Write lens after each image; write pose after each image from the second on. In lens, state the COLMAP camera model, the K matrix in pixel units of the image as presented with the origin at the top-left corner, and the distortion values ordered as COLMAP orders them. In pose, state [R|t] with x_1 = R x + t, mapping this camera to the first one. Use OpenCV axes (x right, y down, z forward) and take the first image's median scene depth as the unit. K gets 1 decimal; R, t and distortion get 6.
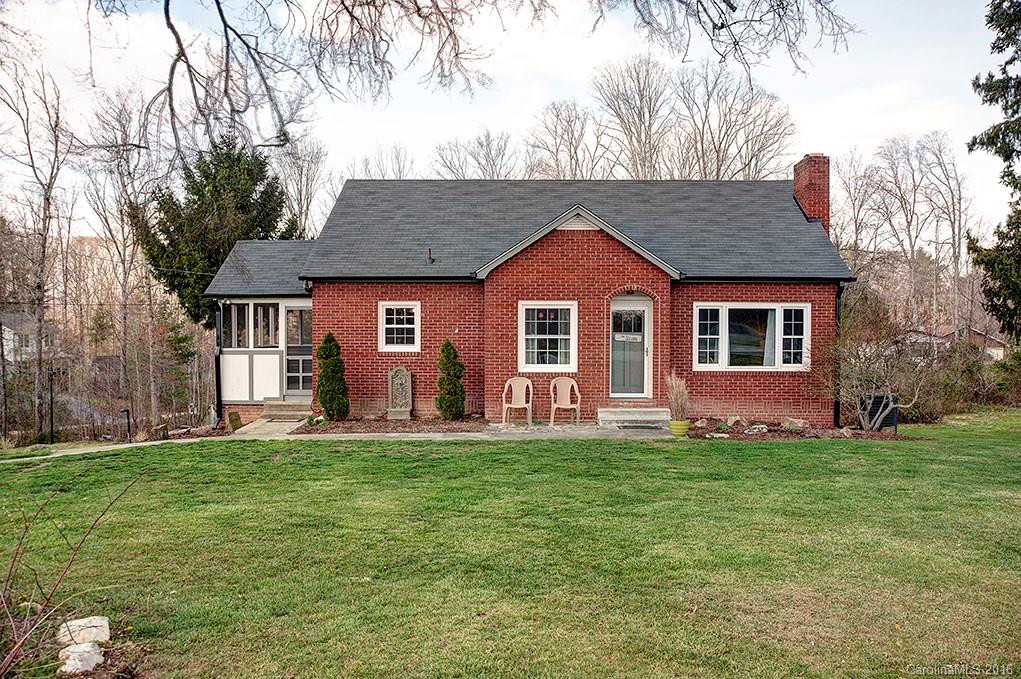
lens RADIAL K [[868.6, 0, 510.5], [0, 868.6, 339.5], [0, 0, 1]] dist [-0.093855, 0.011868]
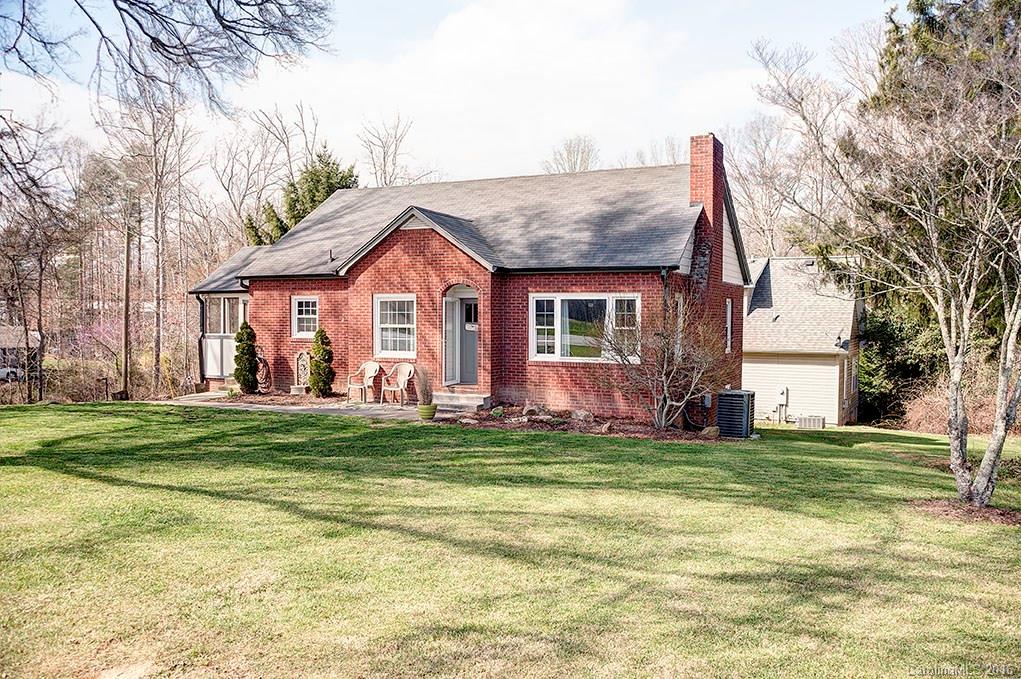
lens RADIAL K [[868.6, 0, 510.5], [0, 868.6, 339.5], [0, 0, 1]] dist [-0.093855, 0.011868]
pose [[0.900768, 0.013554, -0.434090, 0.640773], [-0.009302, 0.999886, 0.011917, -0.000290], [0.434202, -0.006697, 0.900791, 0.052885]]
